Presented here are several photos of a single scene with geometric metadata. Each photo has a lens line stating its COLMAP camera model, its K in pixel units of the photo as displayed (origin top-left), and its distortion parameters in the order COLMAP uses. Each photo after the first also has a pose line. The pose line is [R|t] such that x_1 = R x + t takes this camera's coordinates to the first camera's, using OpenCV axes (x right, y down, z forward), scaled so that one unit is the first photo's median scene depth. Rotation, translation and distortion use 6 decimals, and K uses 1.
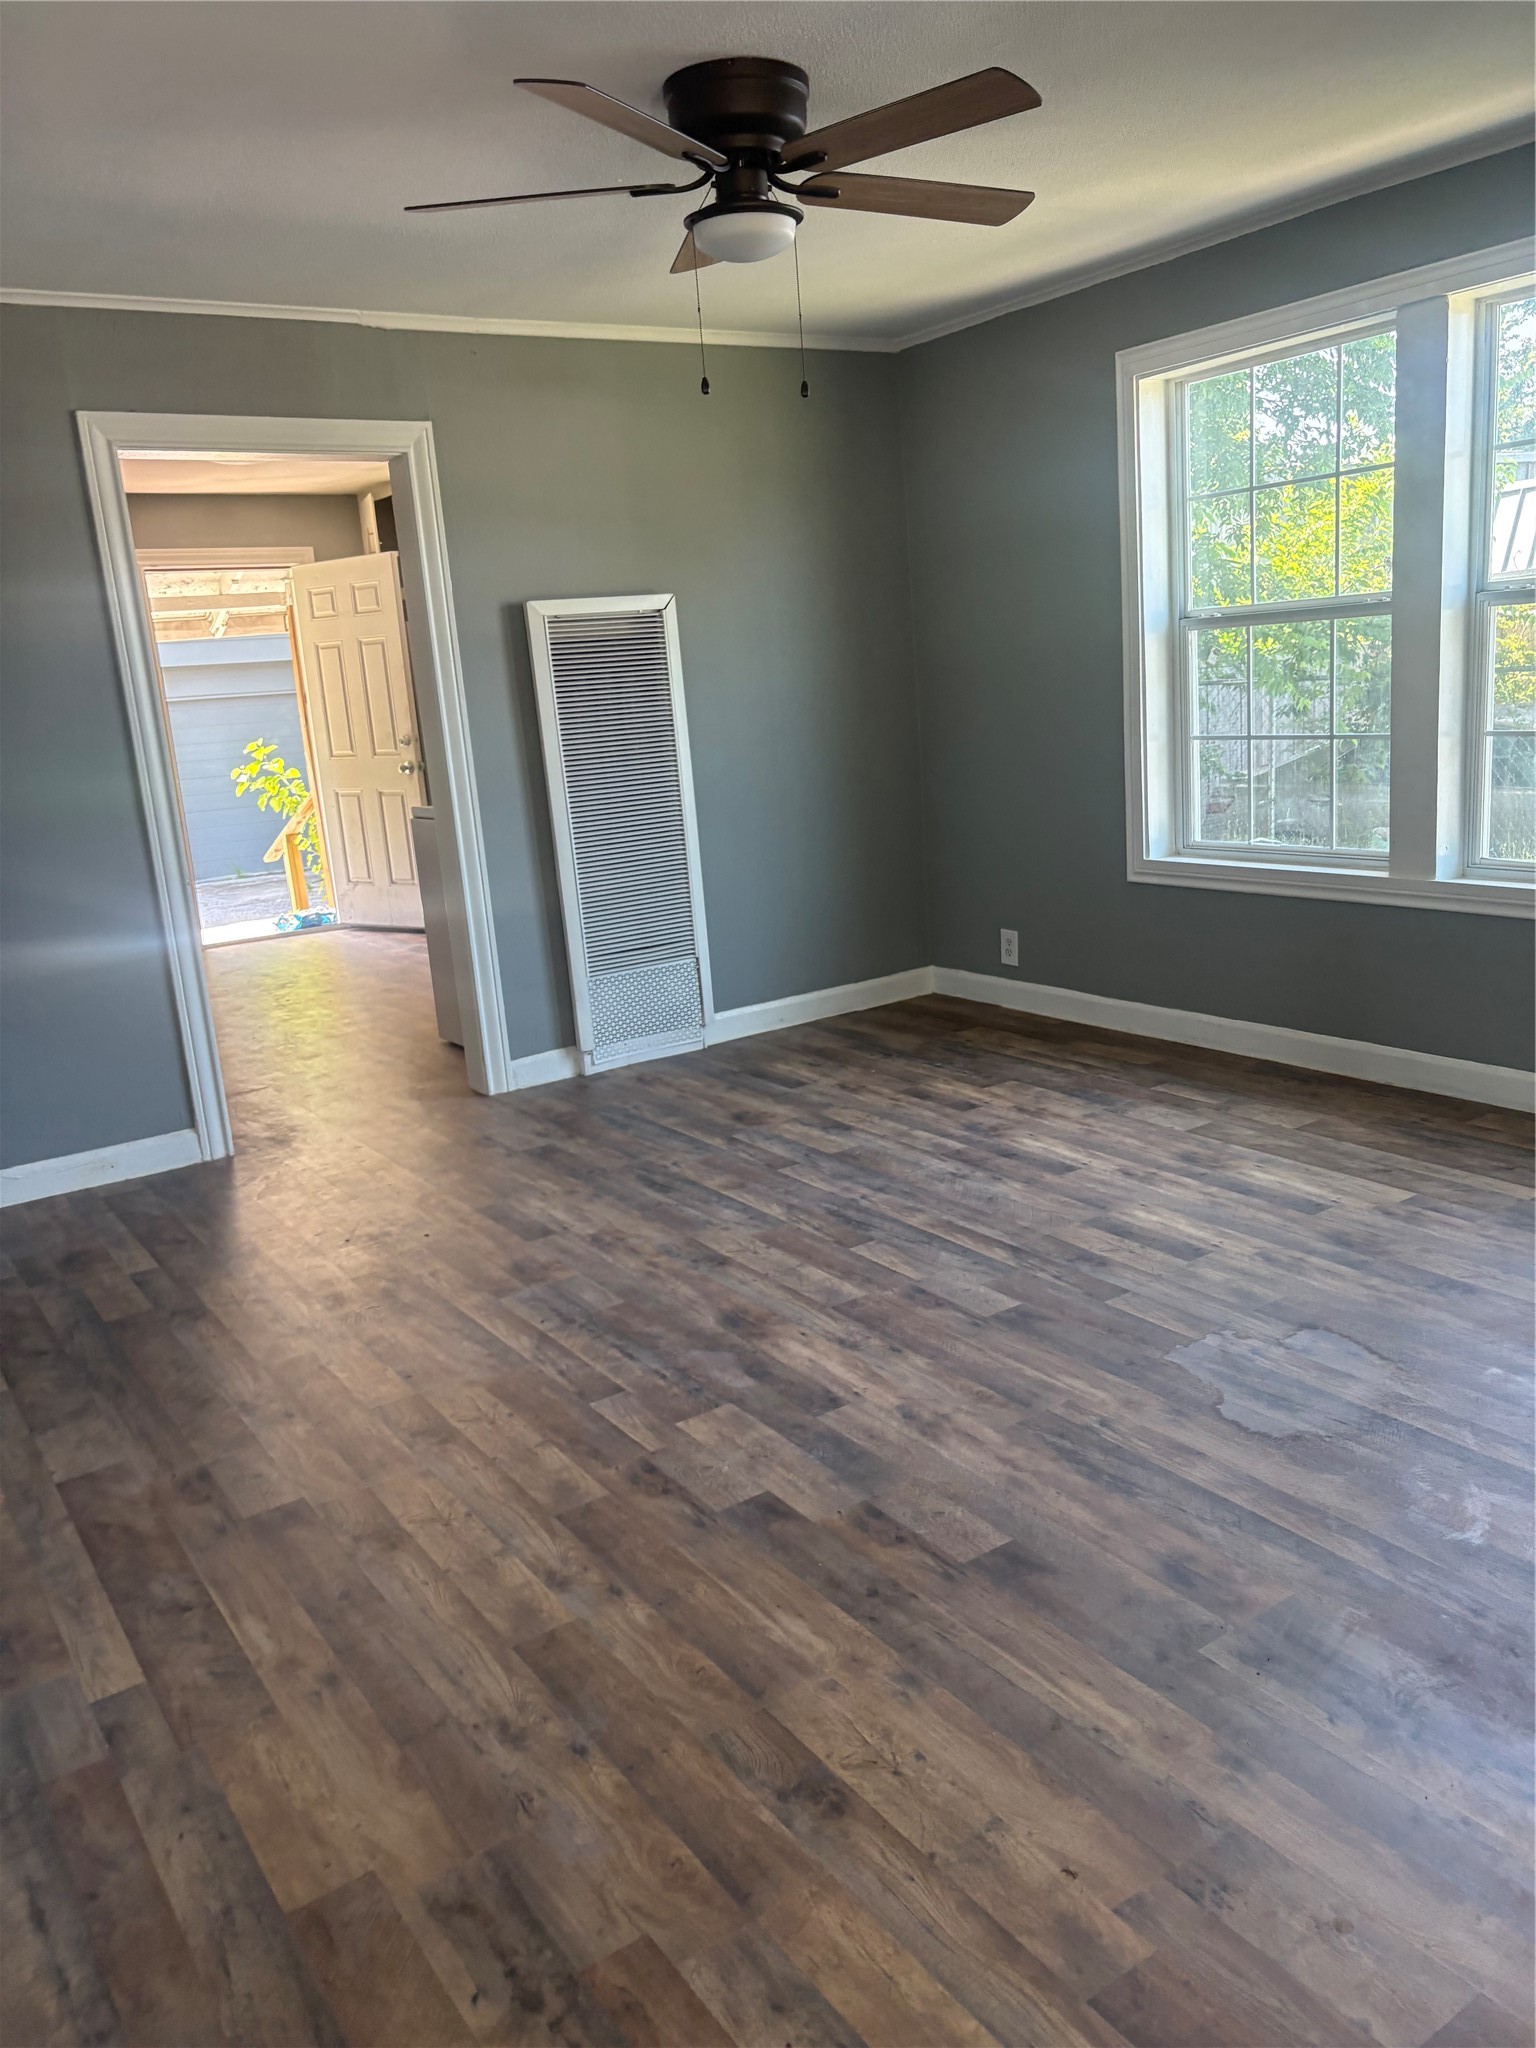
lens RADIAL K [[1546.1, 0, 776.2], [0, 1546.1, 1020.5], [0, 0, 1]] dist [0.045530, -0.049205]
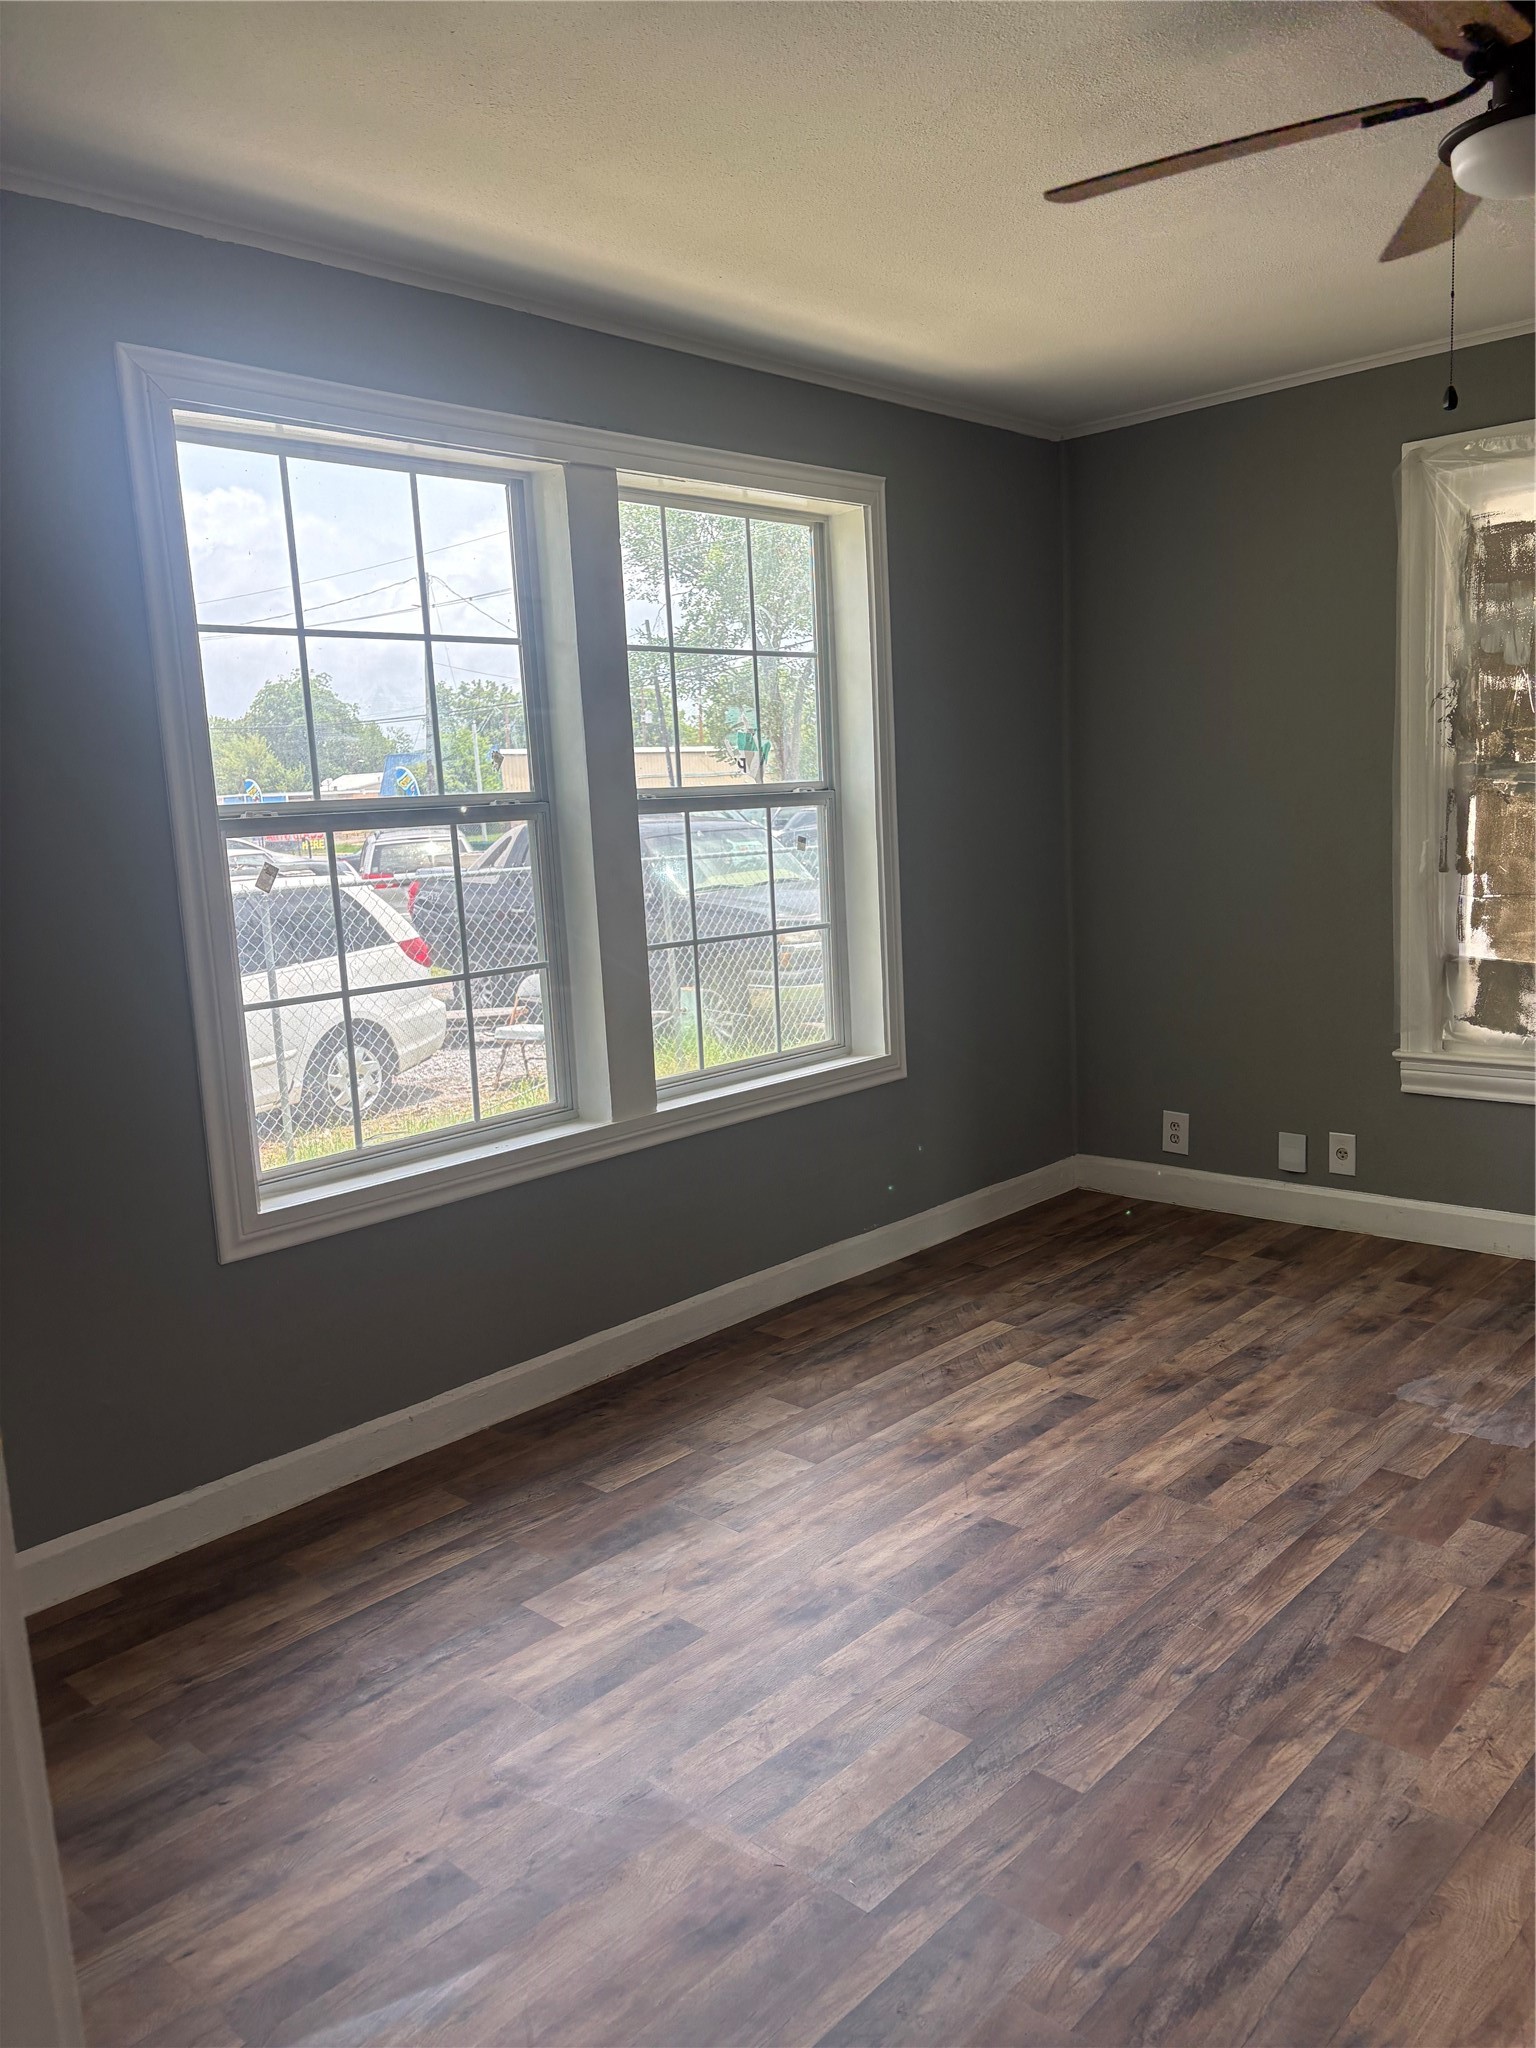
lens RADIAL K [[1546.1, 0, 776.5], [0, 1546.1, 1033.8], [0, 0, 1]] dist [0.045530, -0.049205]
pose [[-0.222046, -0.065369, 0.972842, -0.546360], [0.283721, 0.950243, 0.128608, -0.277840], [-0.932844, 0.304573, -0.192451, 1.341965]]
